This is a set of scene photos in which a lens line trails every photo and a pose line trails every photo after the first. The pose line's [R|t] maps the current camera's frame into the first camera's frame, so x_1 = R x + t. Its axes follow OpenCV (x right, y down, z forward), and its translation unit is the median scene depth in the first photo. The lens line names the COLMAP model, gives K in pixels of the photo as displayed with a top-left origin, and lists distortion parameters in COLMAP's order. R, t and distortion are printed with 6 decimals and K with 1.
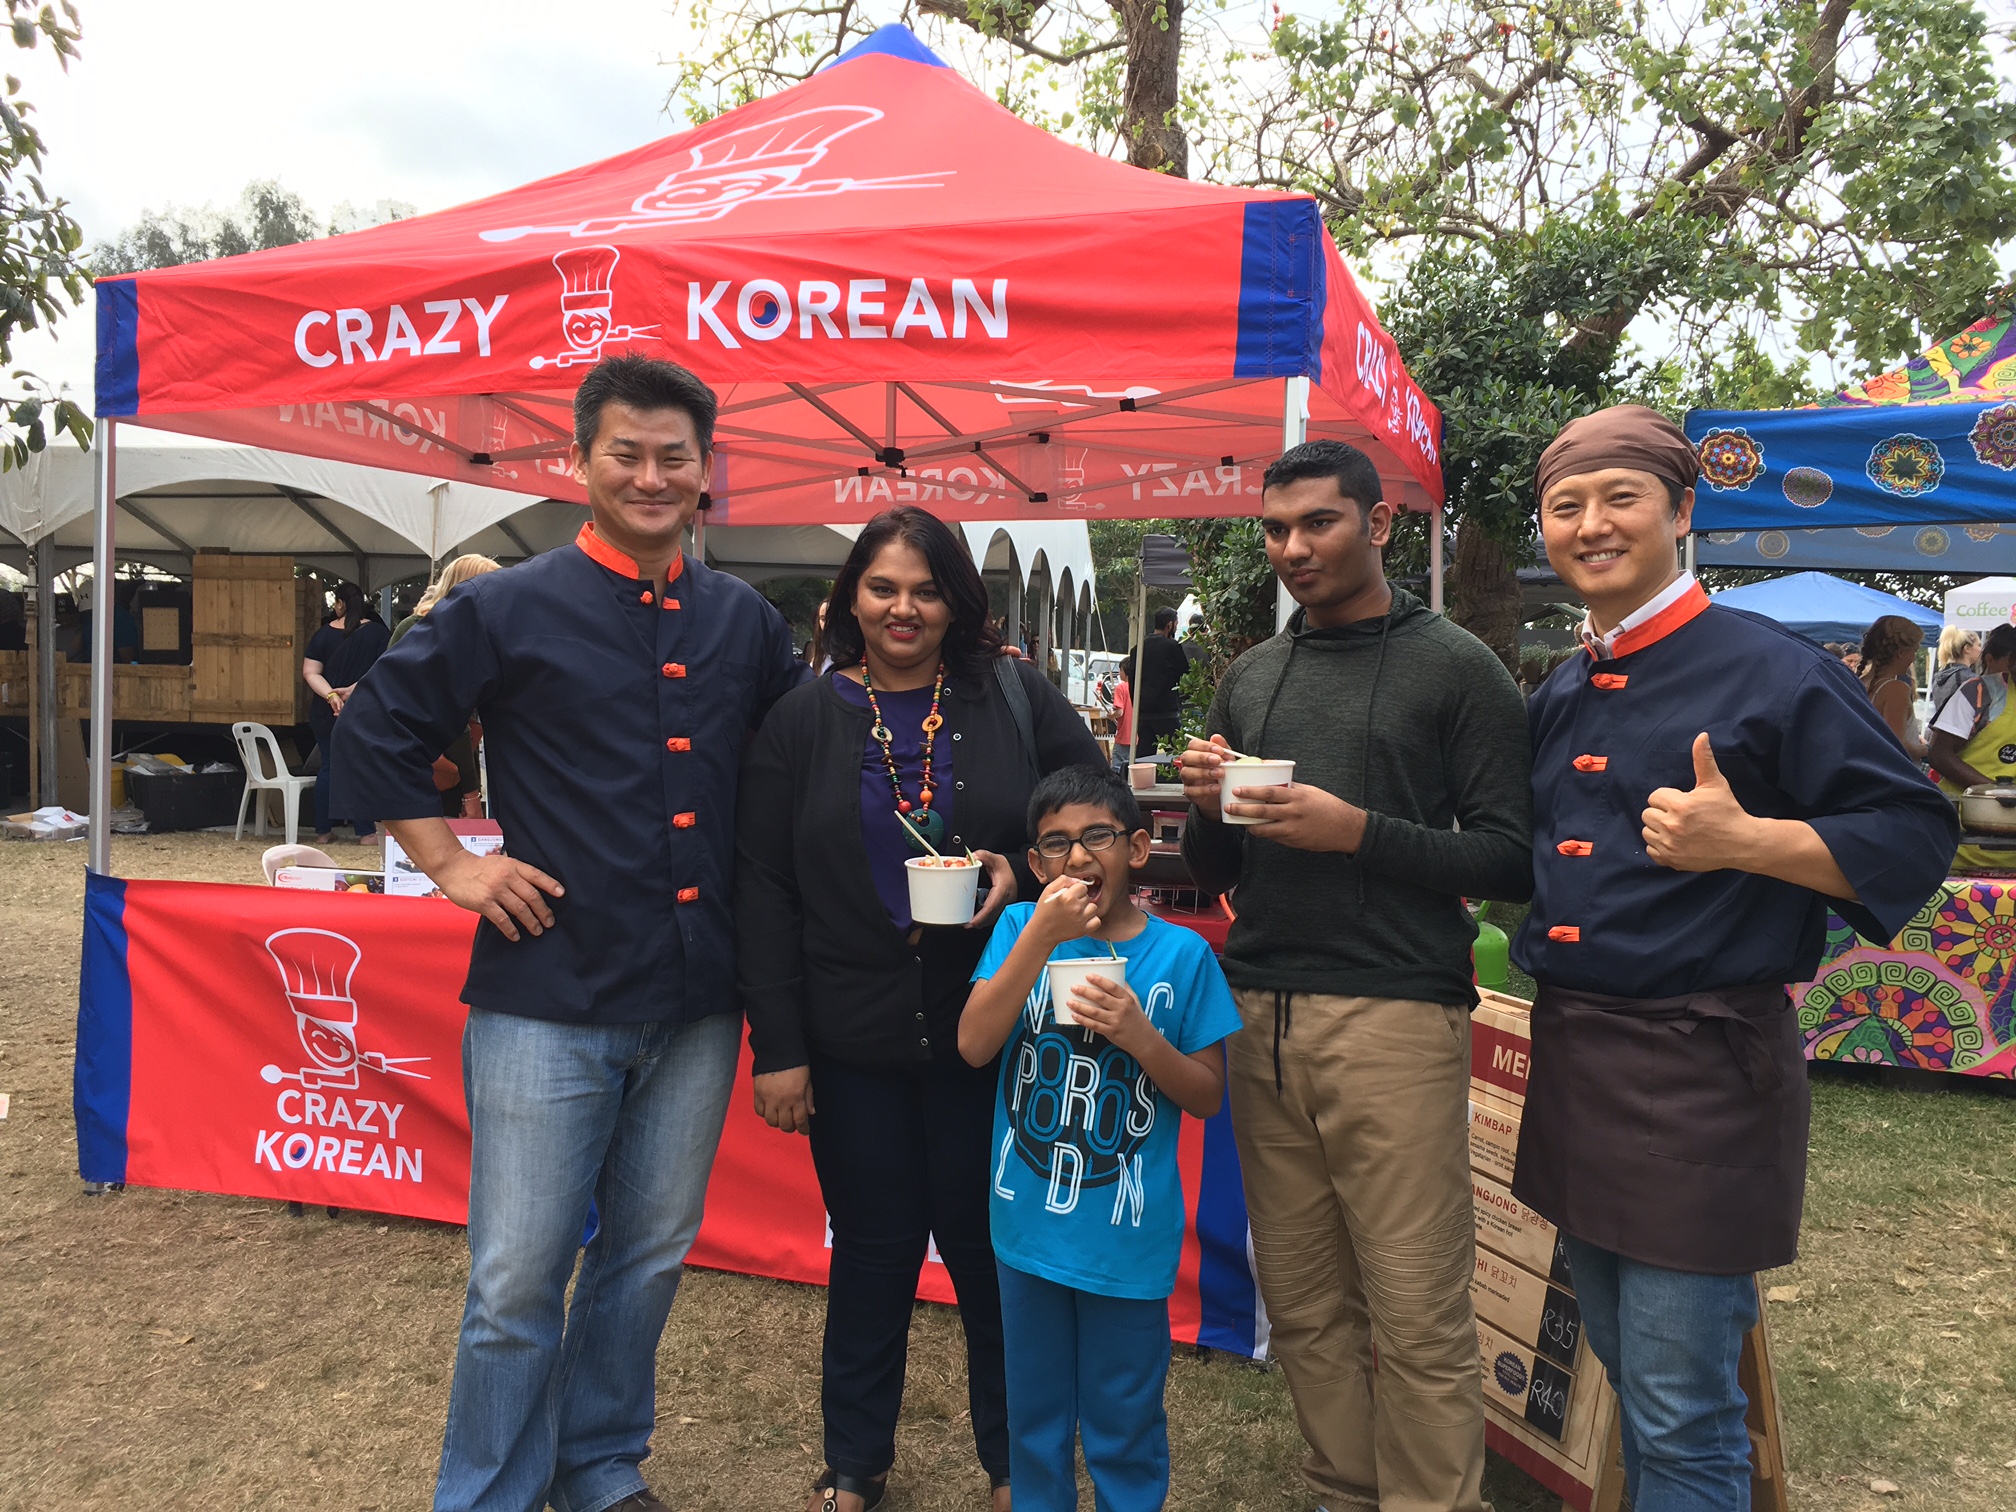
lens RADIAL K [[1496.4, 0, 1008.0], [0, 1496.4, 756.0], [0, 0, 1]] dist [0.069196, -0.002140]
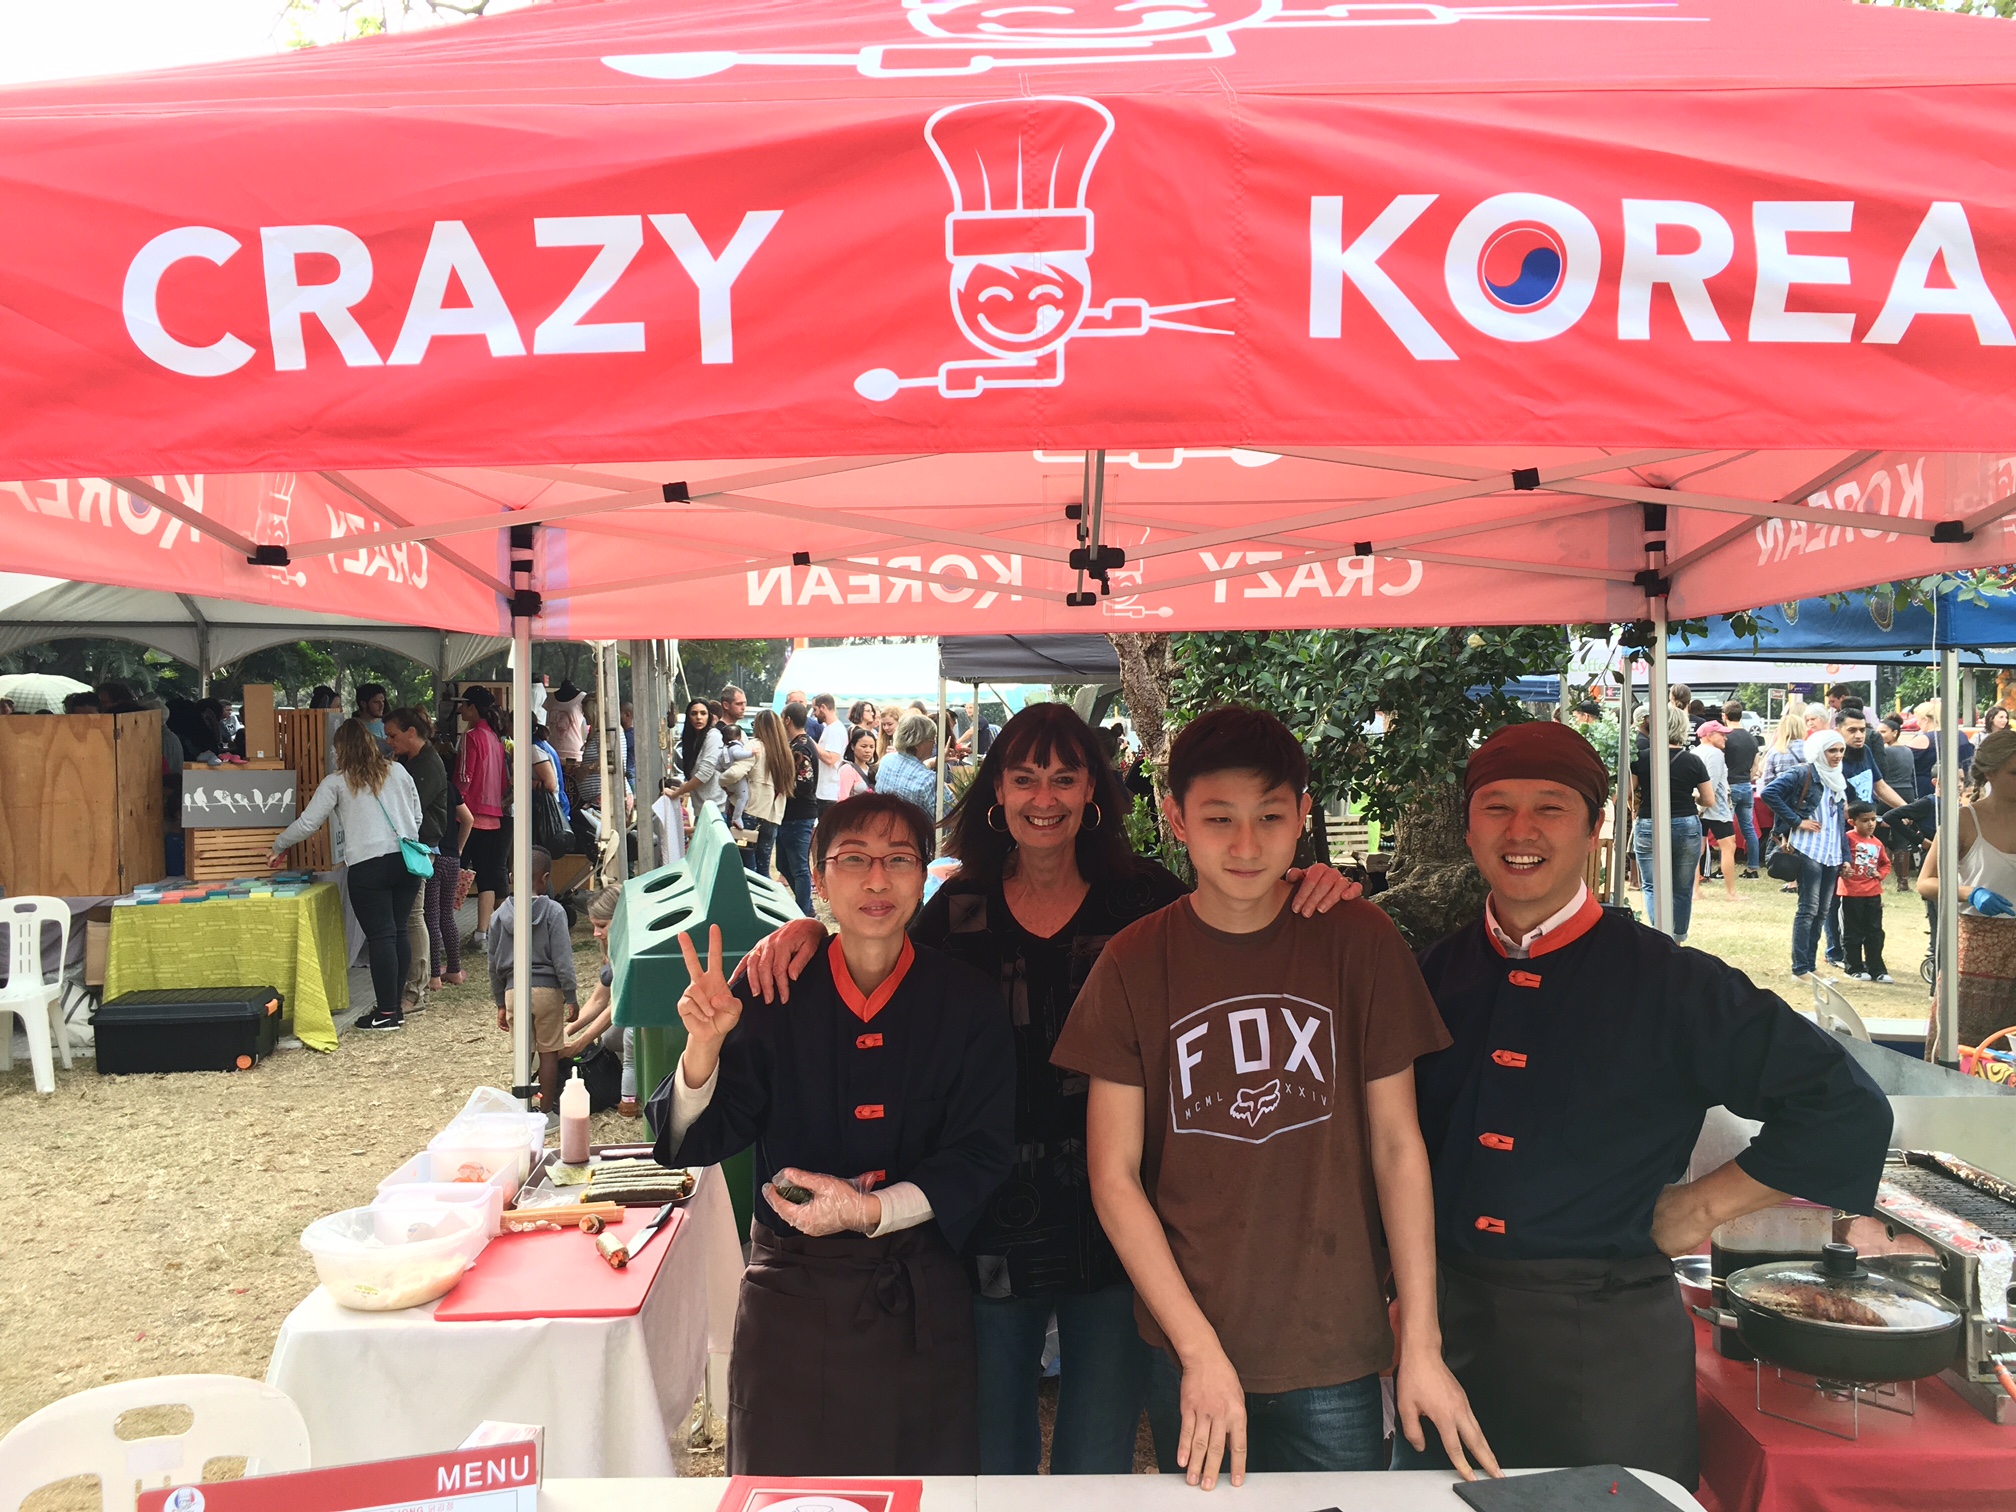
lens RADIAL K [[1496.4, 0, 1008.0], [0, 1496.4, 756.0], [0, 0, 1]] dist [0.069196, -0.002140]
pose [[0.947265, -0.042895, 0.317567, -0.403352], [0.051551, 0.998491, -0.018901, -0.153369], [-0.316278, 0.034275, 0.948047, 0.617449]]
